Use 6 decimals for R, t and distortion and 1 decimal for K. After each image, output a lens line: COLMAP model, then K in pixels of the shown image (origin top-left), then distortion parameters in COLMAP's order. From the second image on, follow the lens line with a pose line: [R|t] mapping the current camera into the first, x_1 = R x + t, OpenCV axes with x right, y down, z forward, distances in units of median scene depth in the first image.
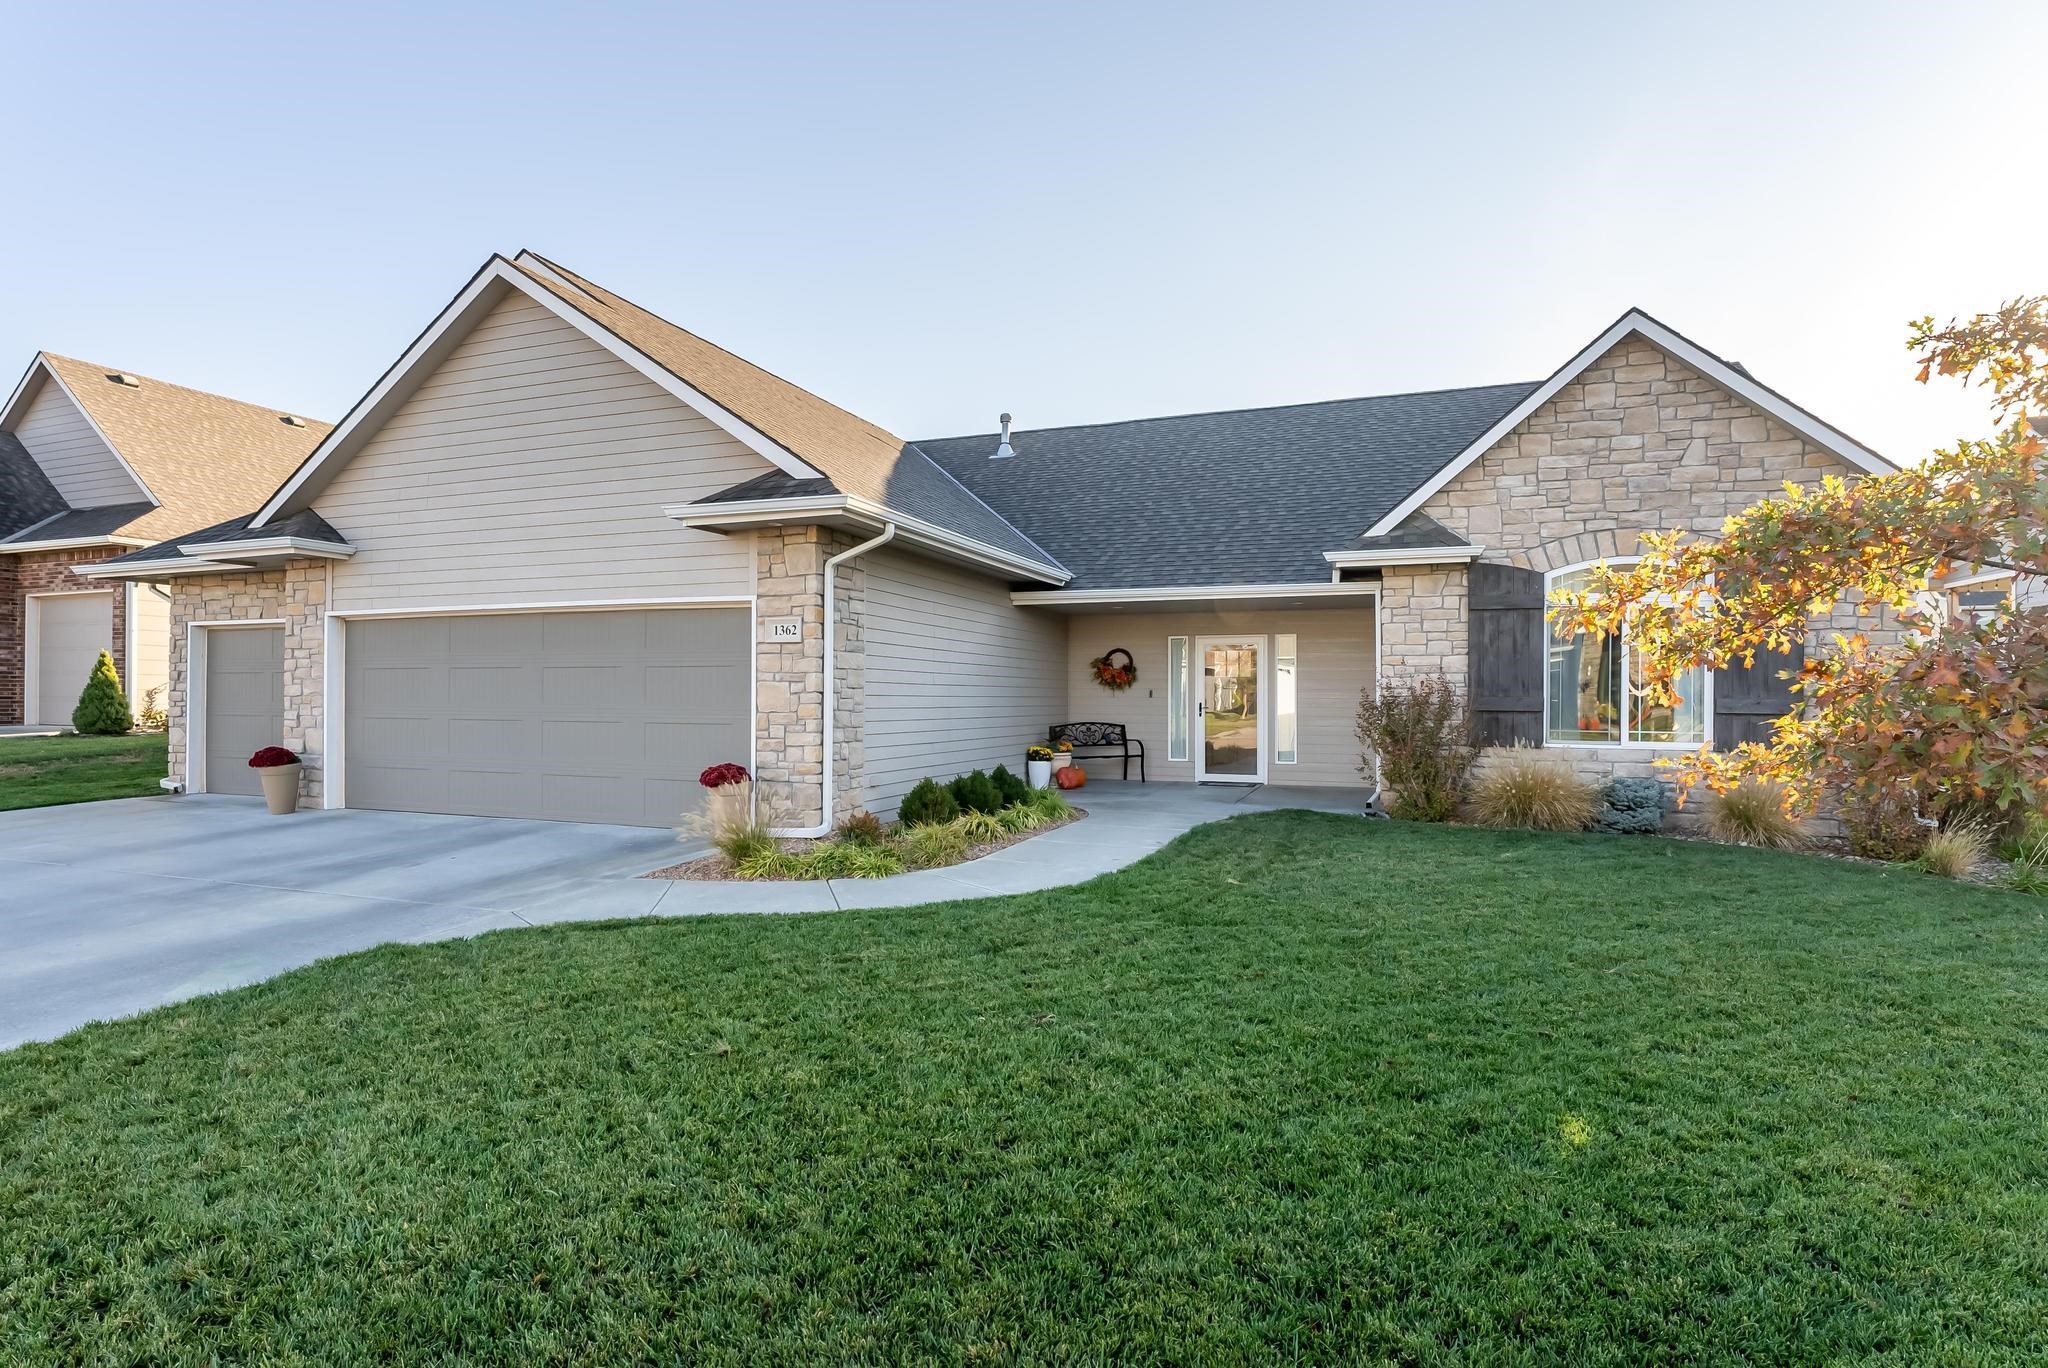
lens RADIAL K [[1040.4, 0, 1020.2], [0, 1040.4, 690.0], [0, 0, 1]] dist [0.001397, 0.000605]
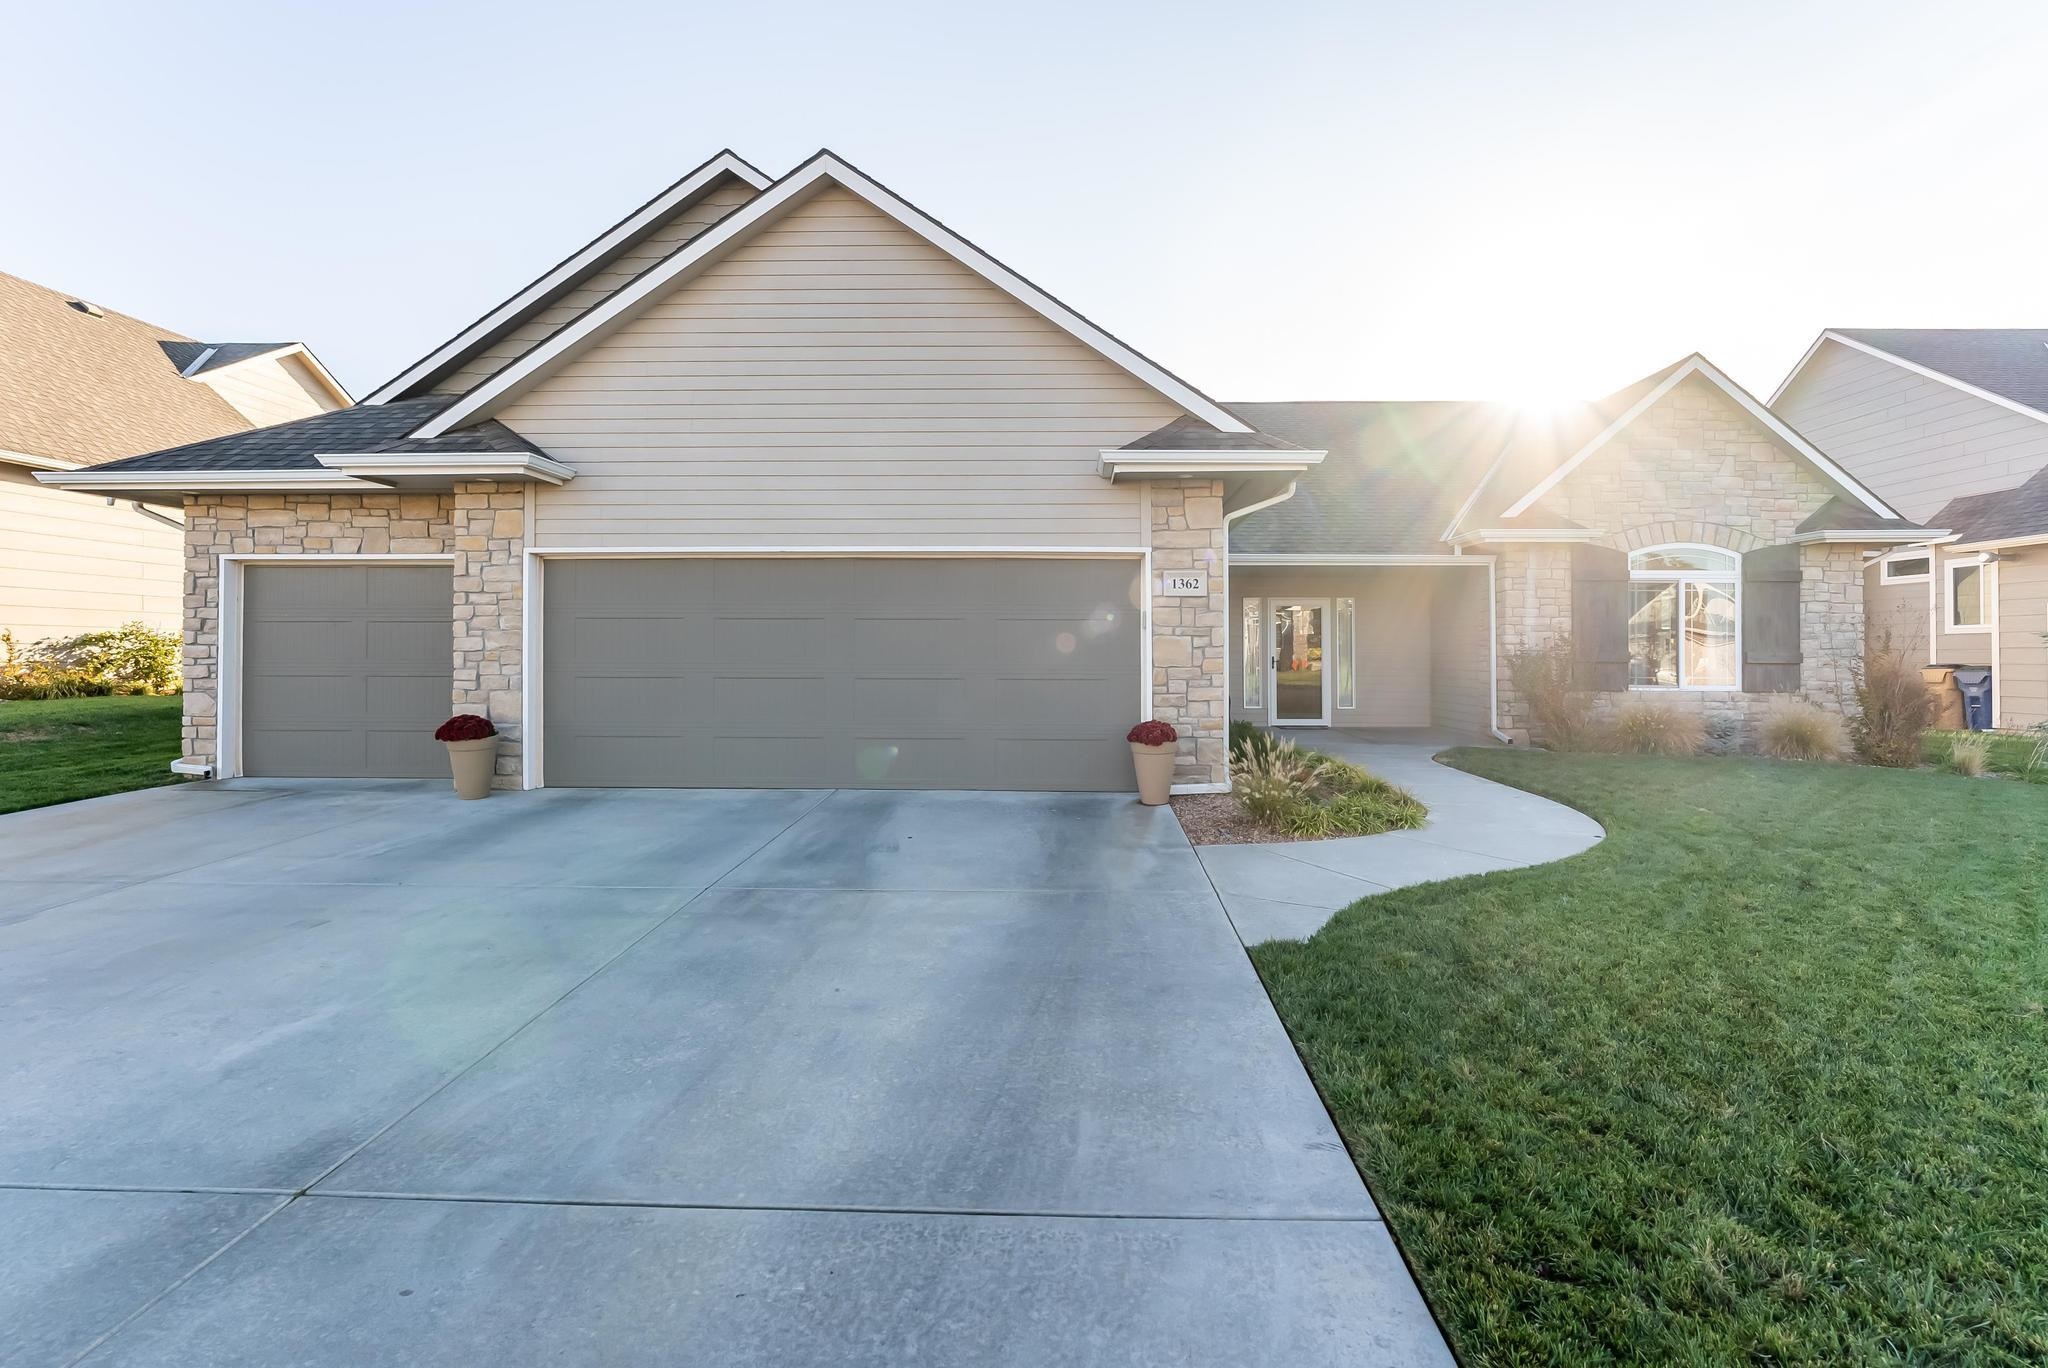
lens RADIAL K [[919.4, 0, 1065.8], [0, 919.4, 642.6], [0, 0, 1]] dist [0.002689, -0.000041]
pose [[0.940859, 0.002738, 0.338788, -0.512039], [-0.001334, 0.999990, -0.004377, 0.001920], [-0.338796, 0.003666, 0.940853, 0.176760]]
